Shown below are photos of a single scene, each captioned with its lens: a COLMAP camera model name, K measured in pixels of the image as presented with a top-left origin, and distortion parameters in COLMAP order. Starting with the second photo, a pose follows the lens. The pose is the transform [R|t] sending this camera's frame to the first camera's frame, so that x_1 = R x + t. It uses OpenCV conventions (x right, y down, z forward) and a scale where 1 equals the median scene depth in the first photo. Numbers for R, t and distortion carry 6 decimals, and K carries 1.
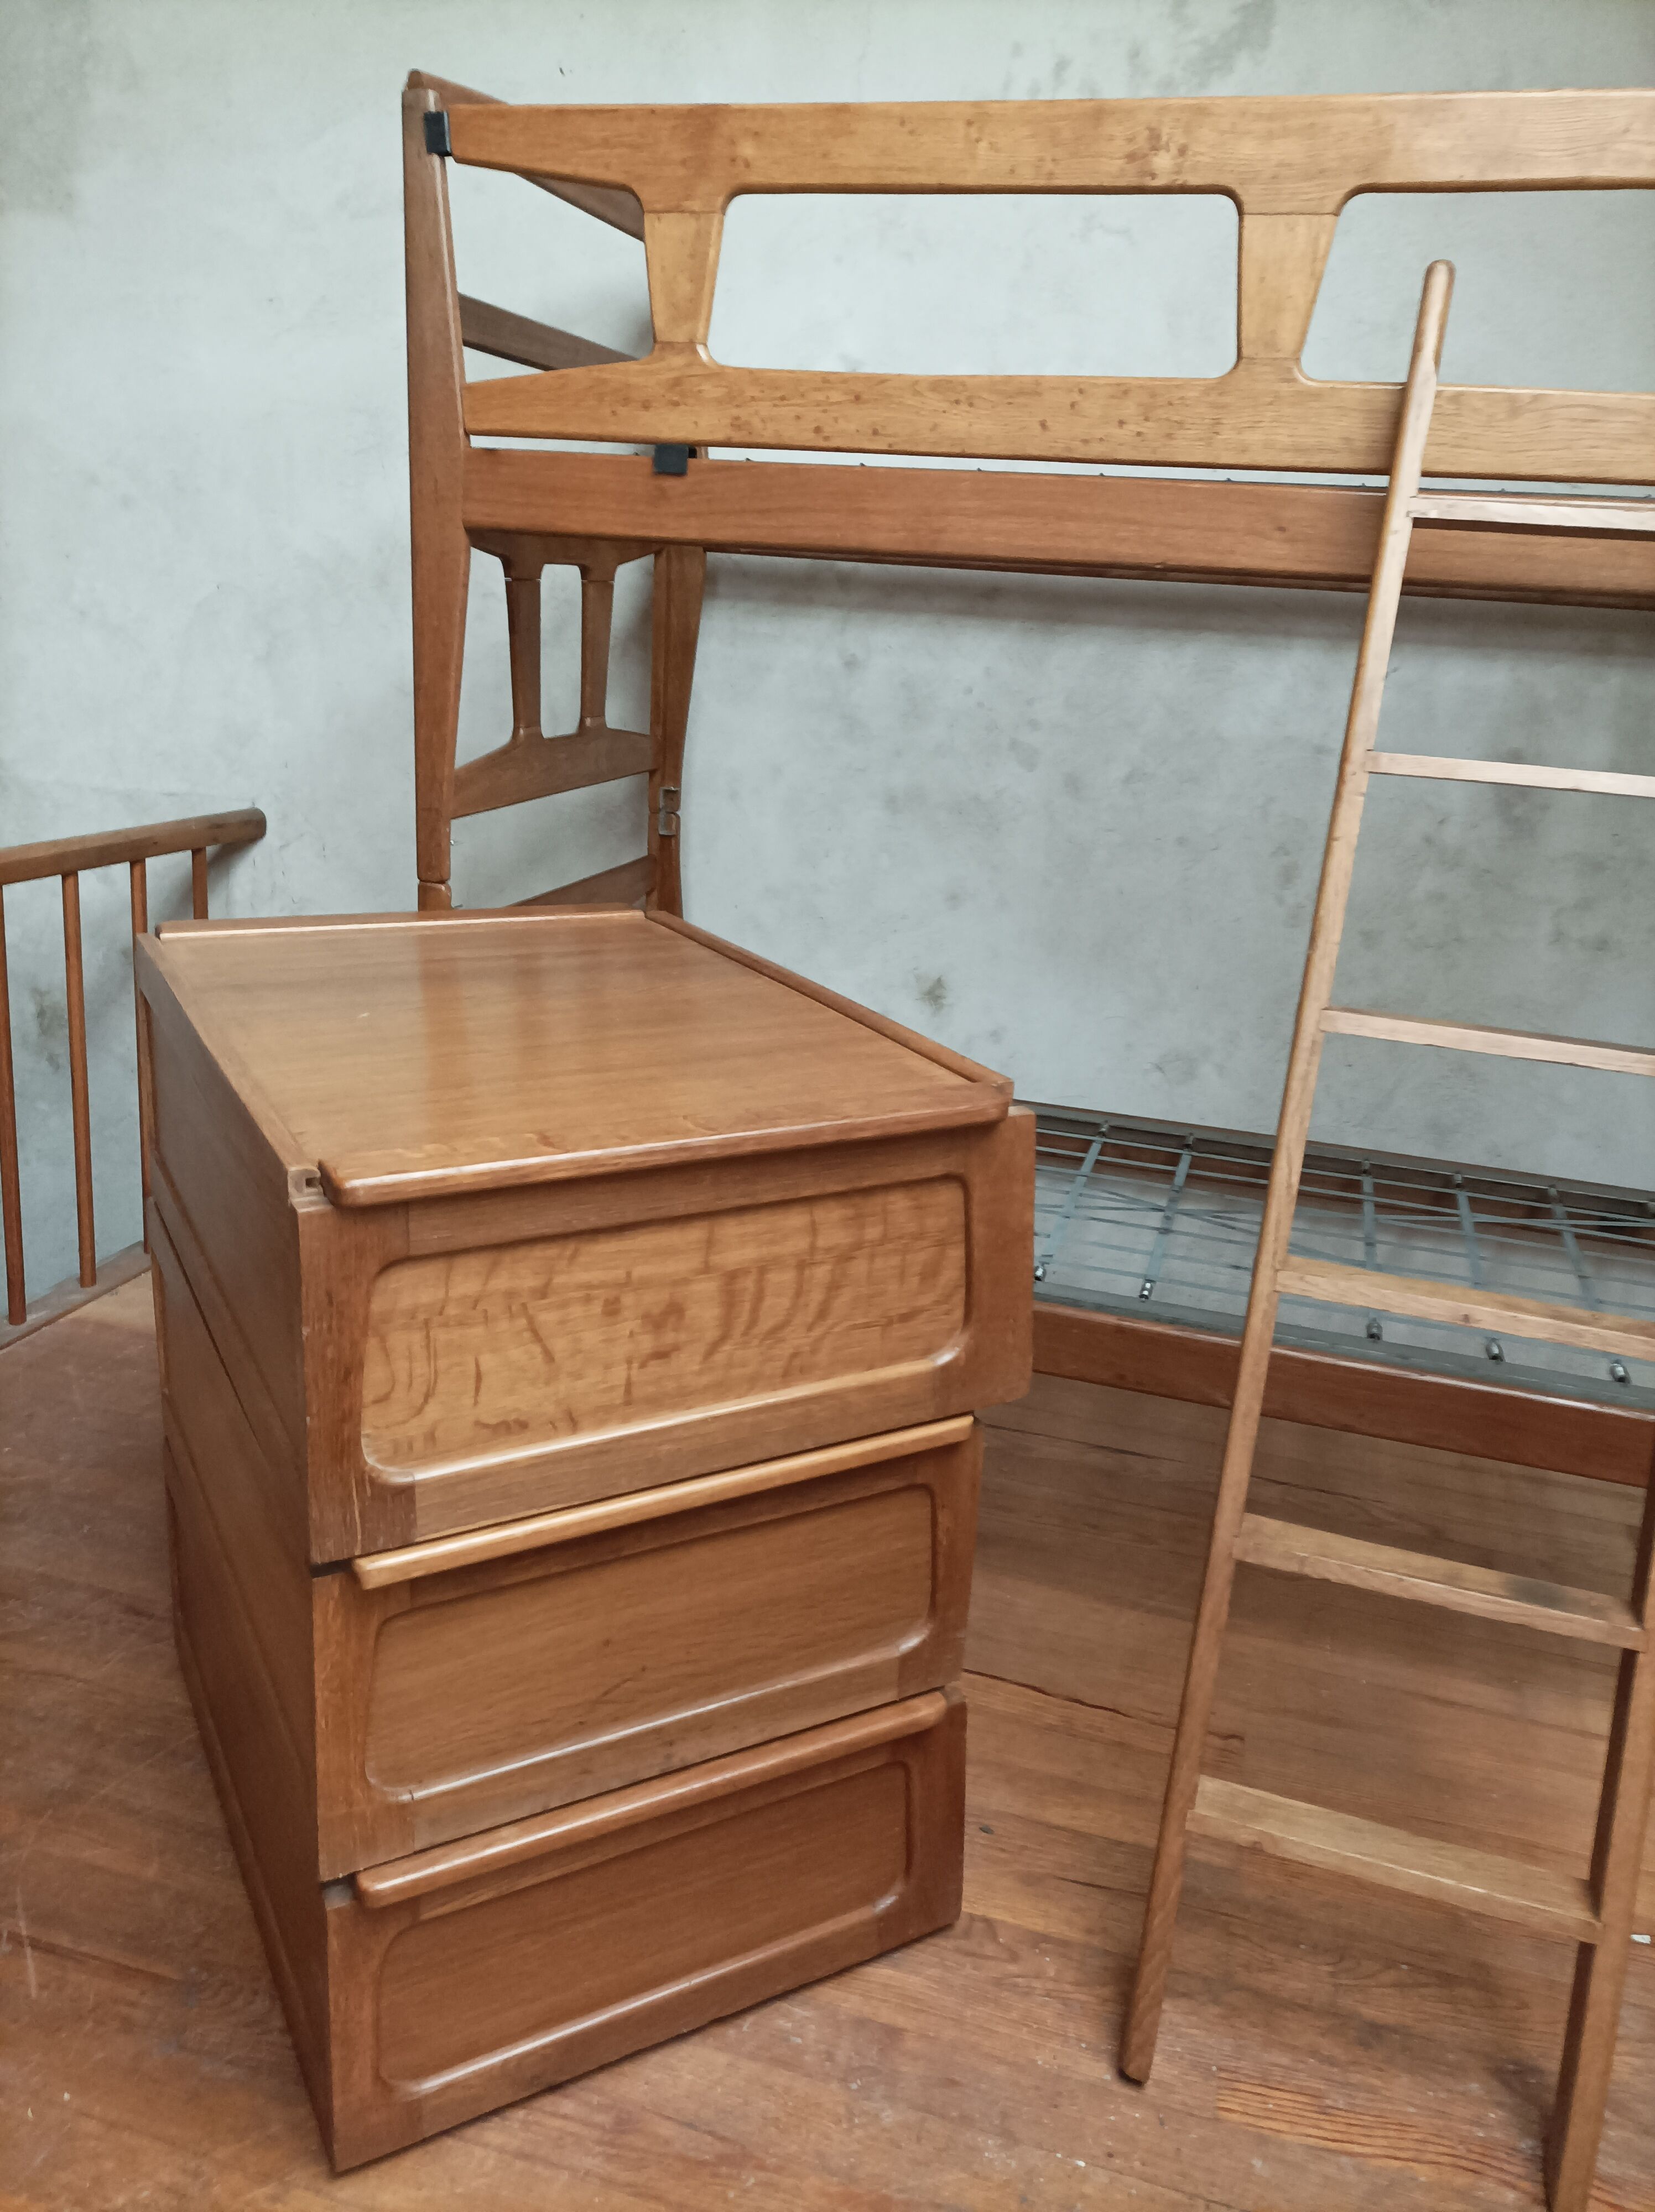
lens RADIAL K [[1650.1, 0, 827.5], [0, 1650.1, 1106.0], [0, 0, 1]] dist [0.033508, -0.018241]
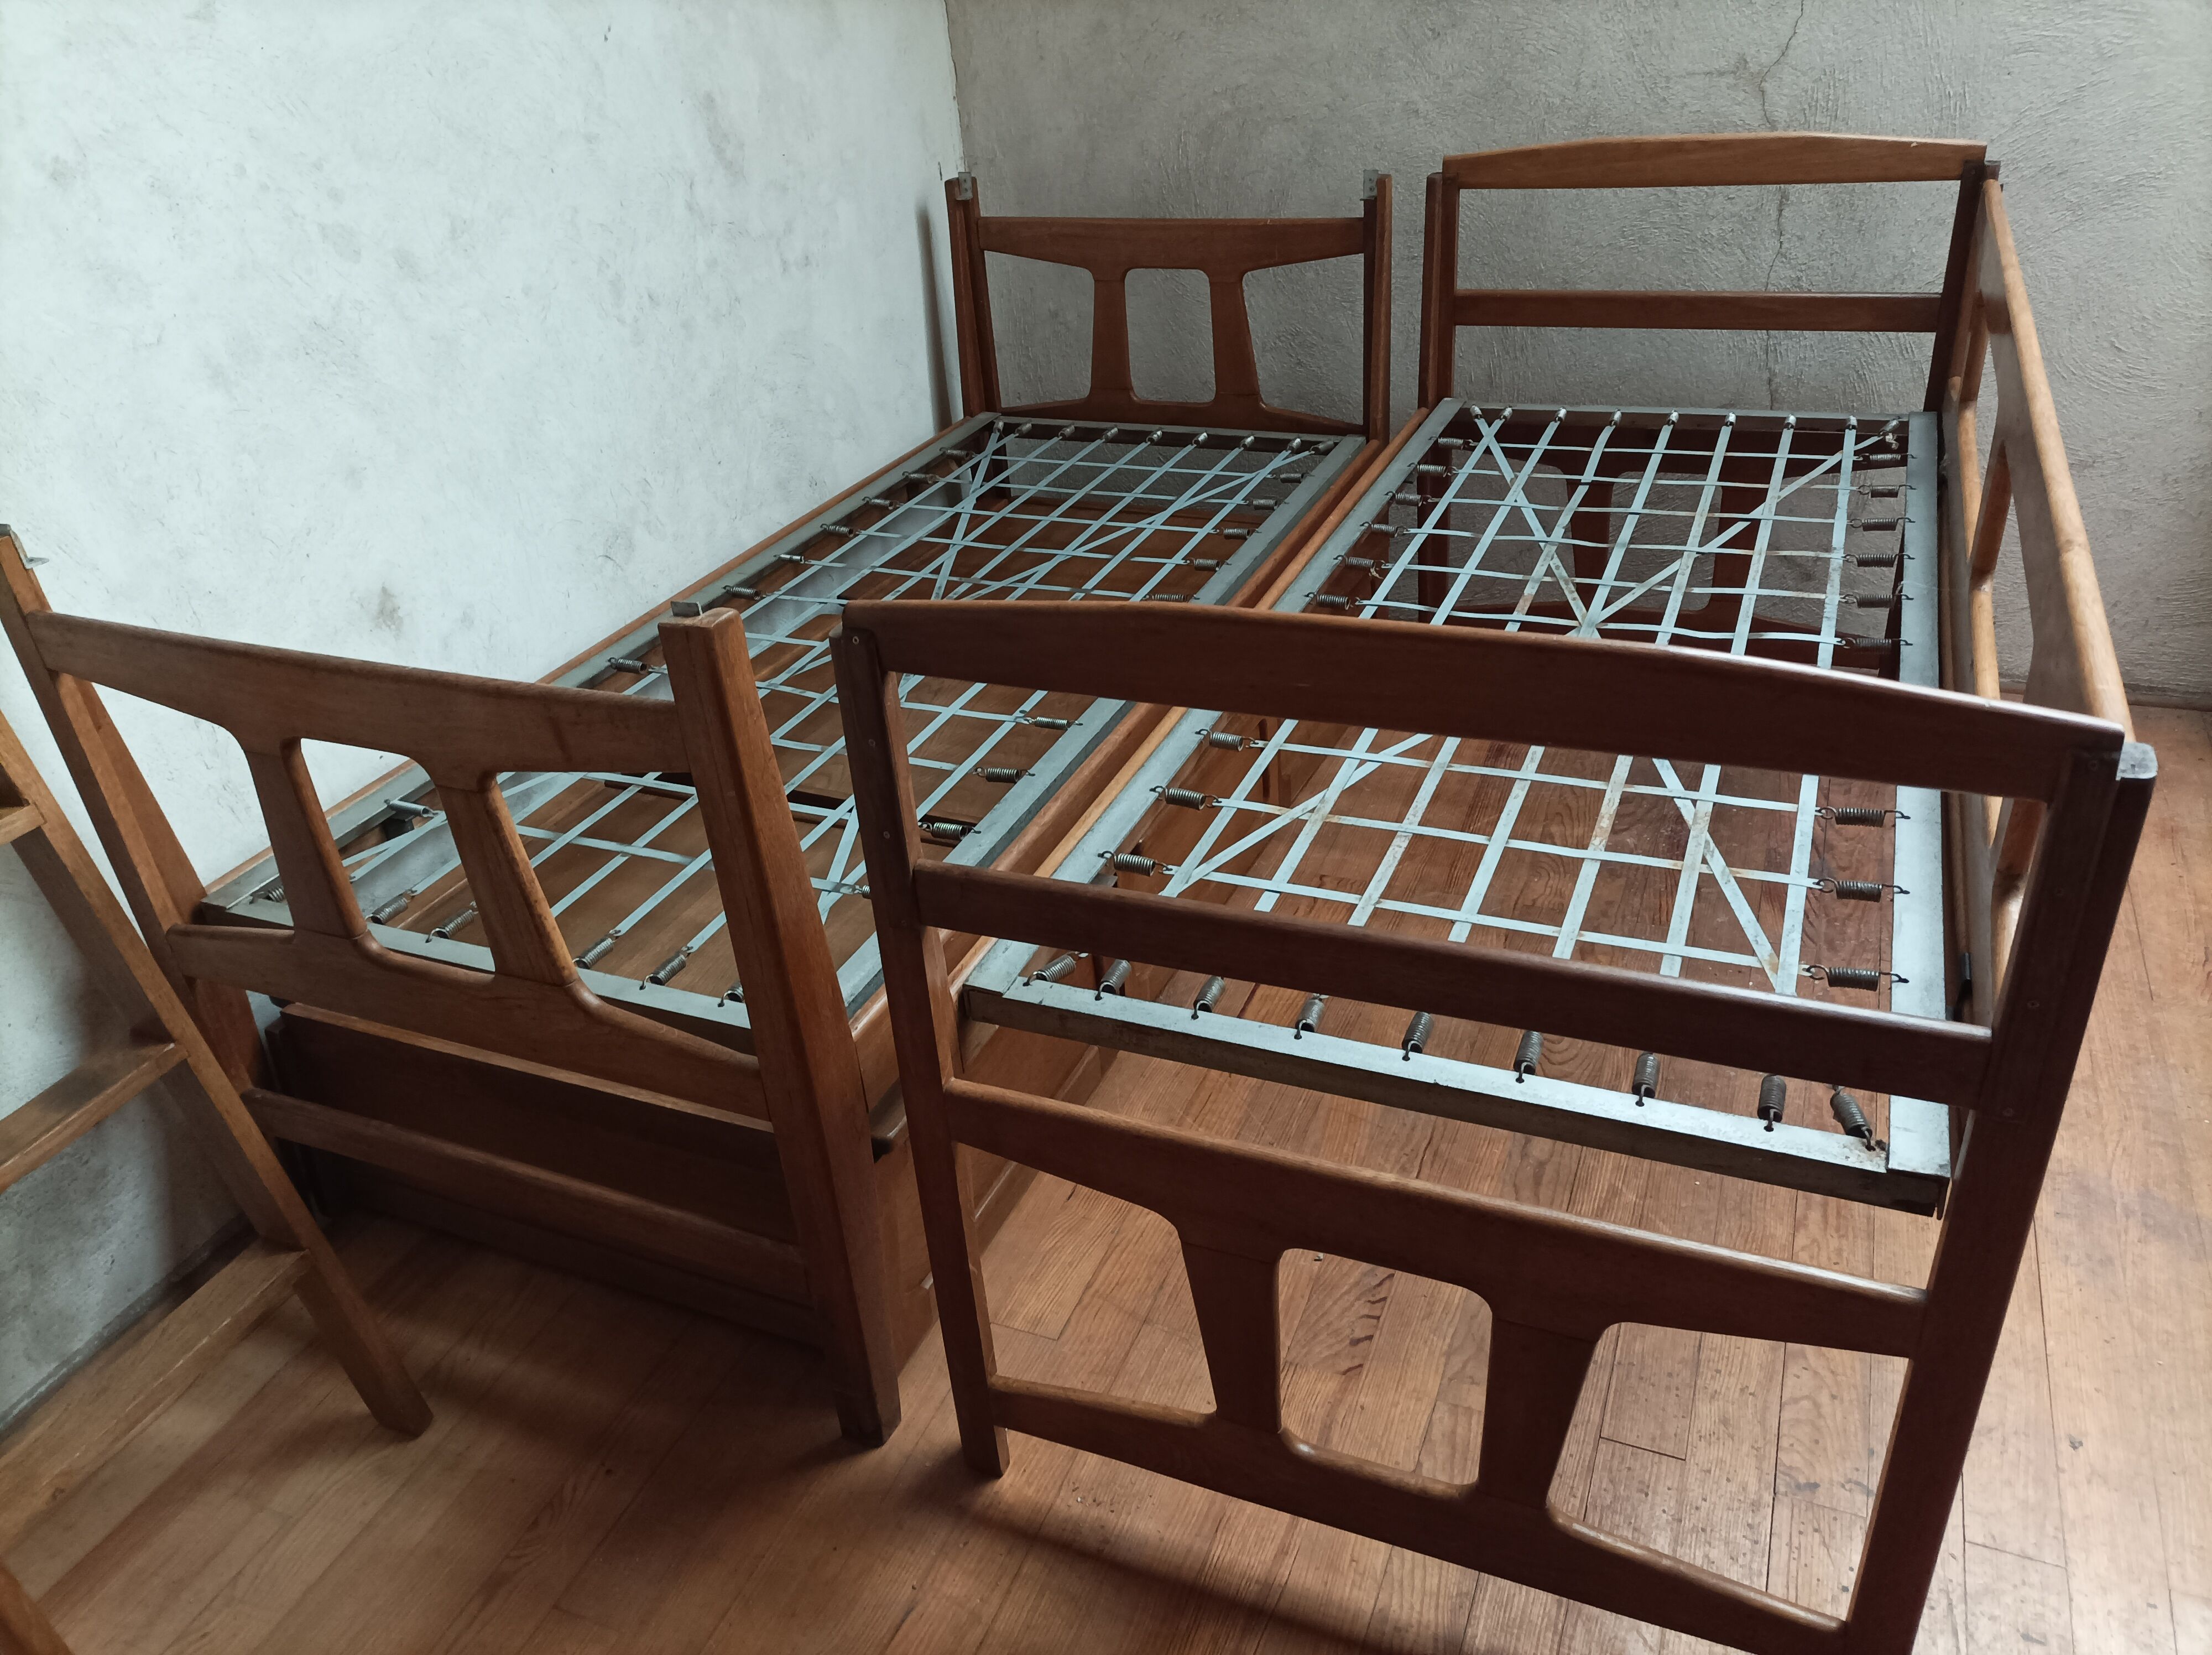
lens RADIAL K [[1650.1, 0, 1106.7], [0, 1650.1, 836.1], [0, 0, 1]] dist [0.033508, -0.018241]
pose [[0.100676, -0.555608, 0.825326, -0.607943], [0.370311, 0.790866, 0.487238, -0.248563], [-0.923436, 0.256574, 0.285369, 0.583231]]
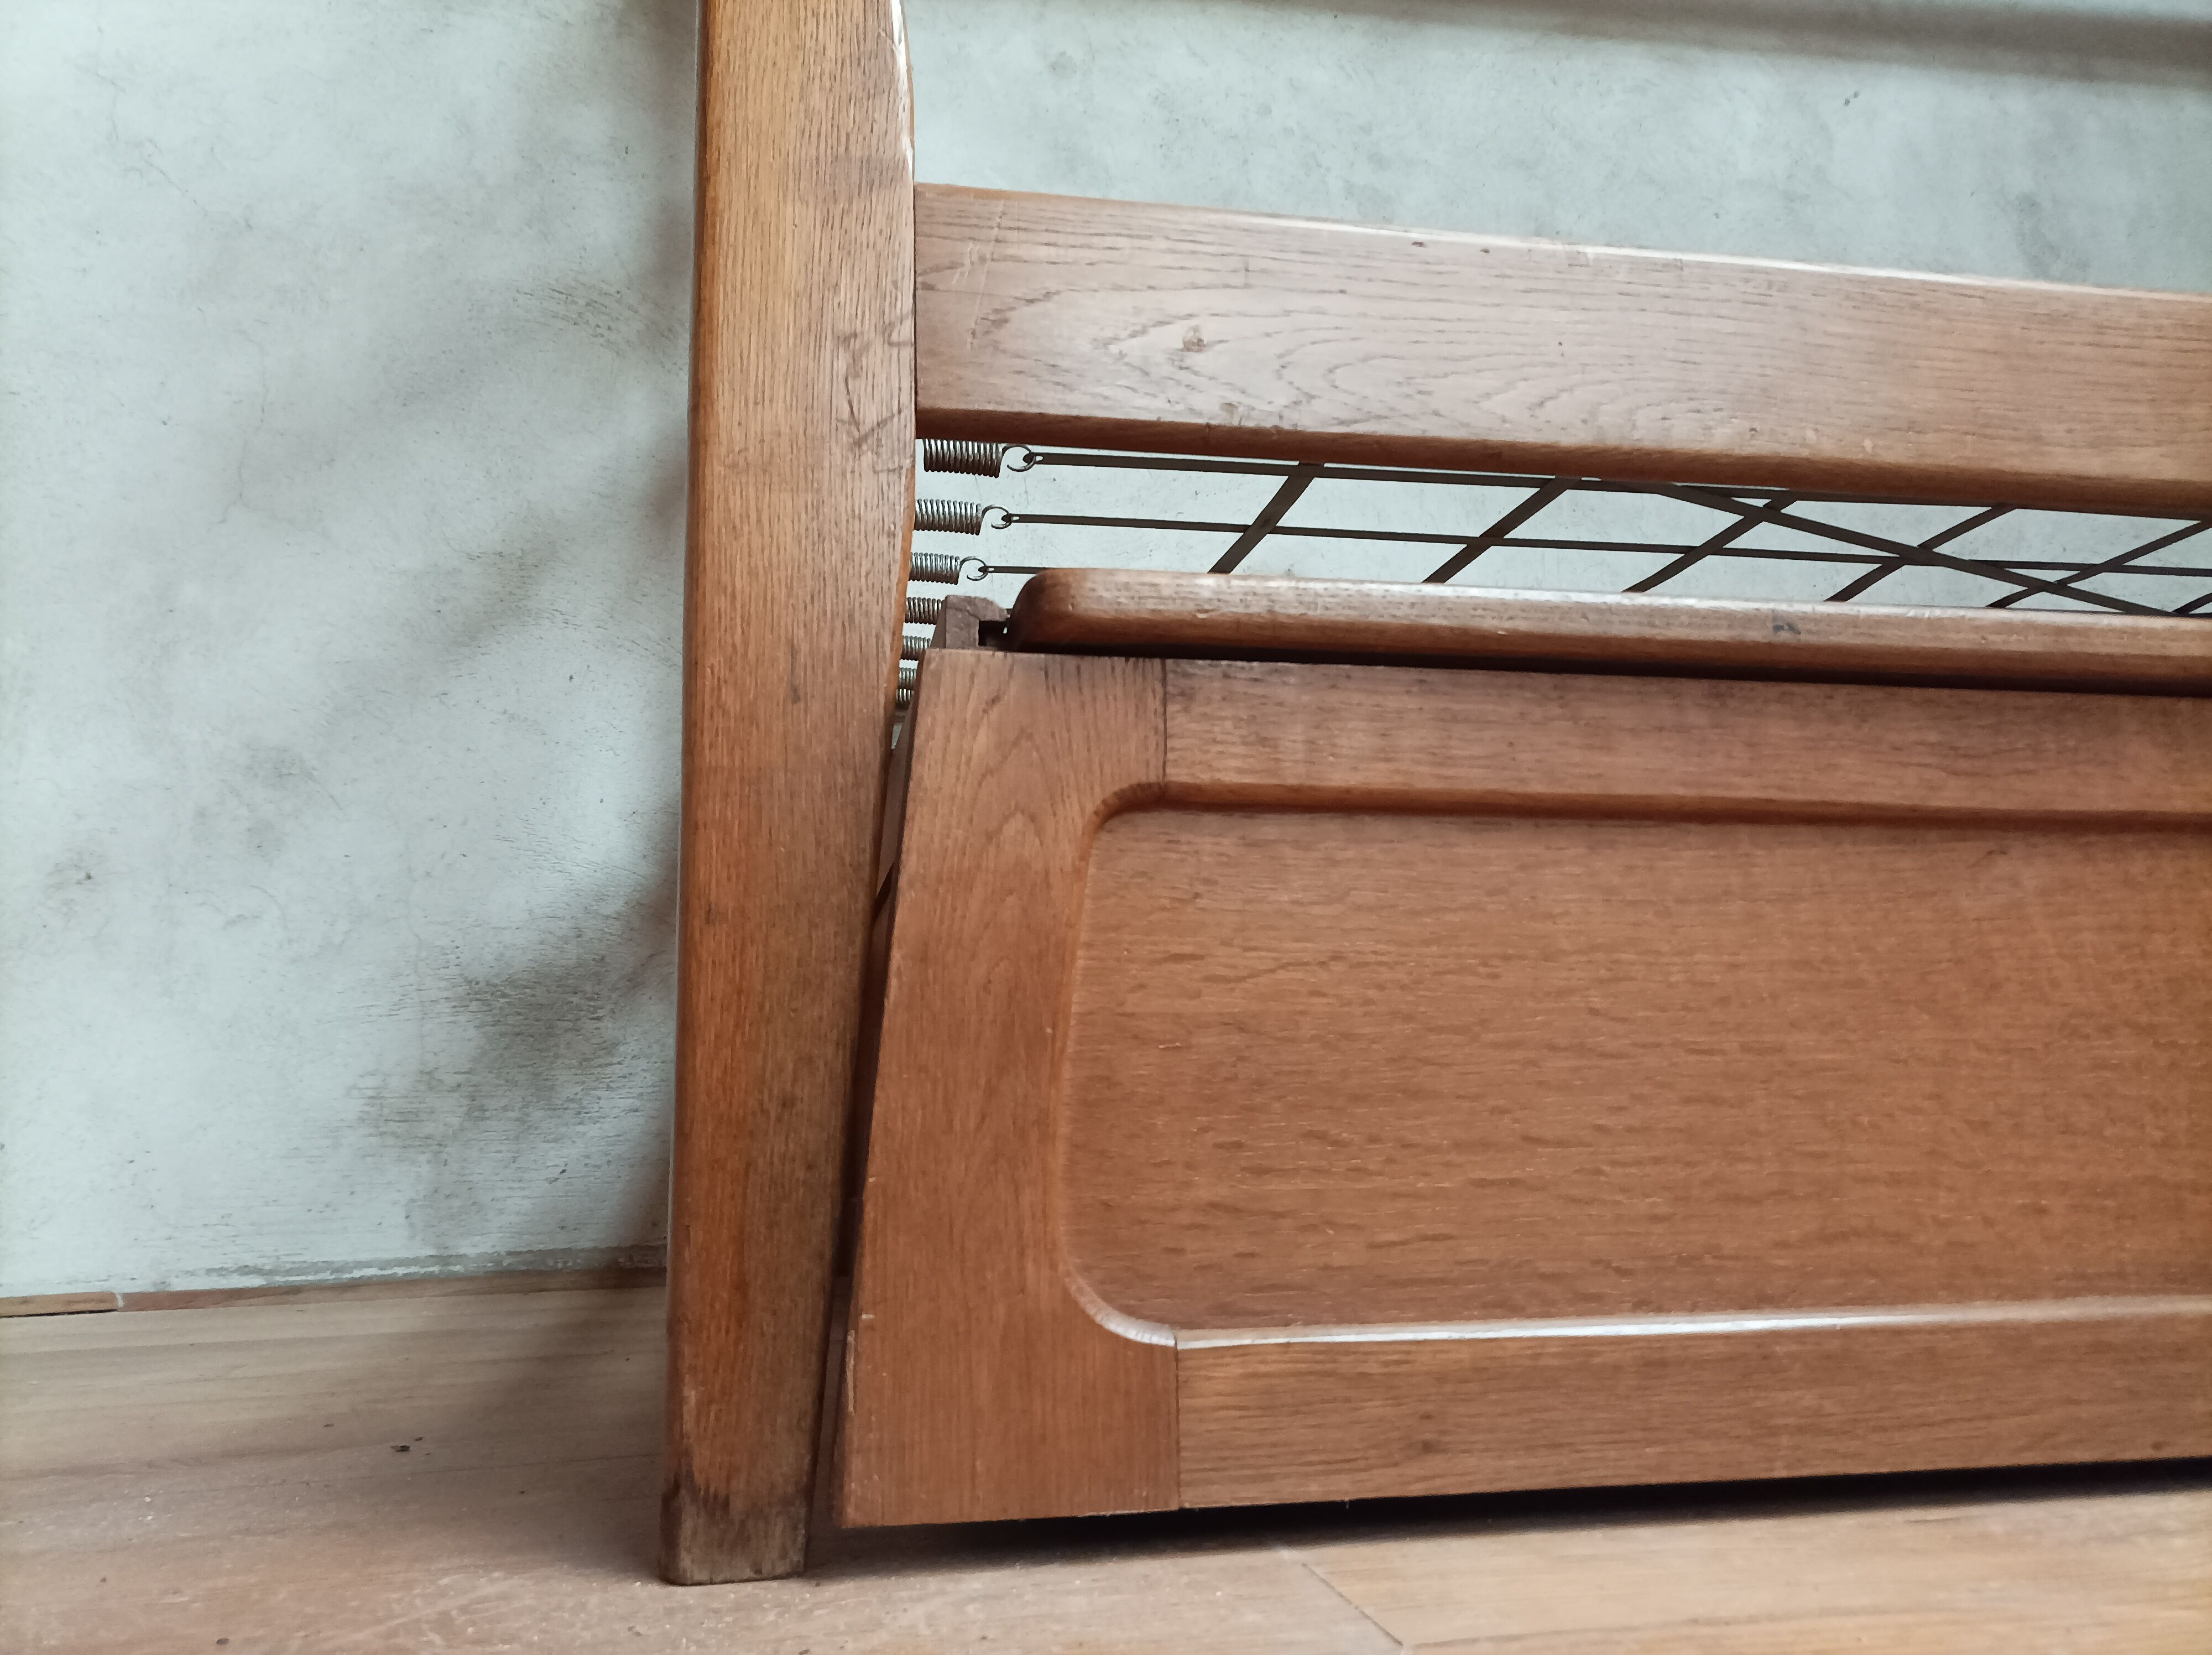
lens RADIAL K [[1650.1, 0, 1106.7], [0, 1650.1, 836.1], [0, 0, 1]] dist [0.033508, -0.018241]
pose [[0.877450, -0.001487, 0.479665, -0.269091], [0.214572, 0.895579, -0.389740, 0.220481], [-0.428998, 0.444900, 0.786145, 0.697743]]
